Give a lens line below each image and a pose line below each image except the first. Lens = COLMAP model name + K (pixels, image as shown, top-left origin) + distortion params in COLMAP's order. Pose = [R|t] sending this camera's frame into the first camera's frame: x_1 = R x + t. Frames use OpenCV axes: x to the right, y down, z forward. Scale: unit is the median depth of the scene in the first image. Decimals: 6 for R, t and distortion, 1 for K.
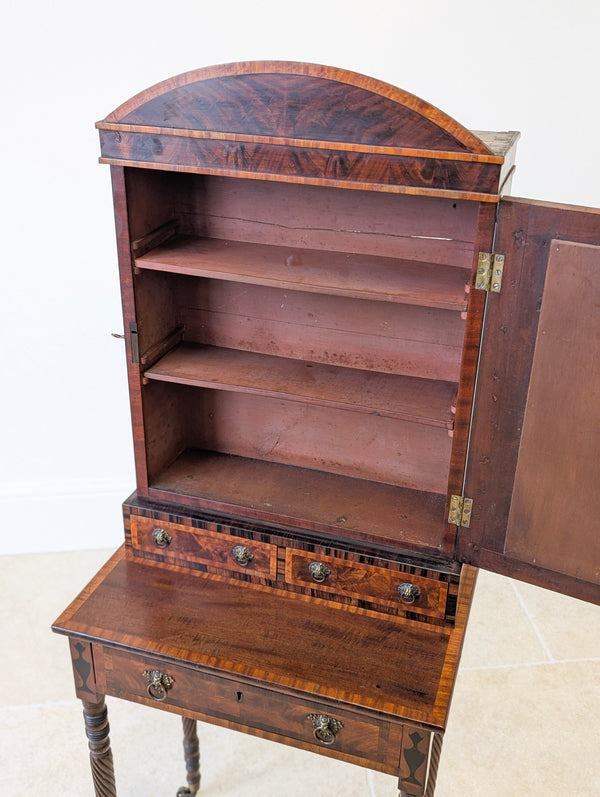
lens RADIAL K [[856.0, 0, 301.2], [0, 856.0, 386.8], [0, 0, 1]] dist [0.088477, -0.179821]
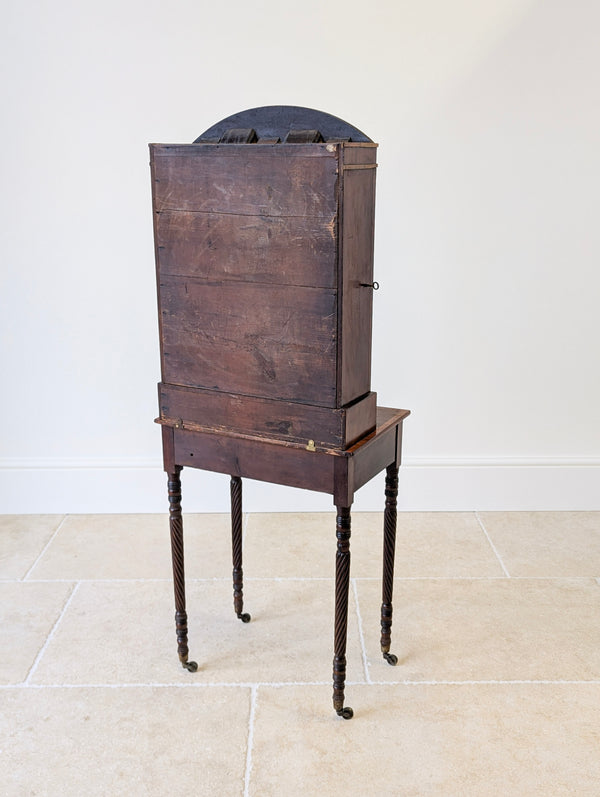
lens RADIAL K [[857.7, 0, 302.0], [0, 857.7, 438.6], [0, 0, 1]] dist [0.058648, -0.021119]
pose [[0.993064, 0.018952, -0.116034, 0.219479], [-0.037644, 0.986222, -0.161085, 0.589588], [0.111382, 0.164336, 0.980096, -0.686335]]
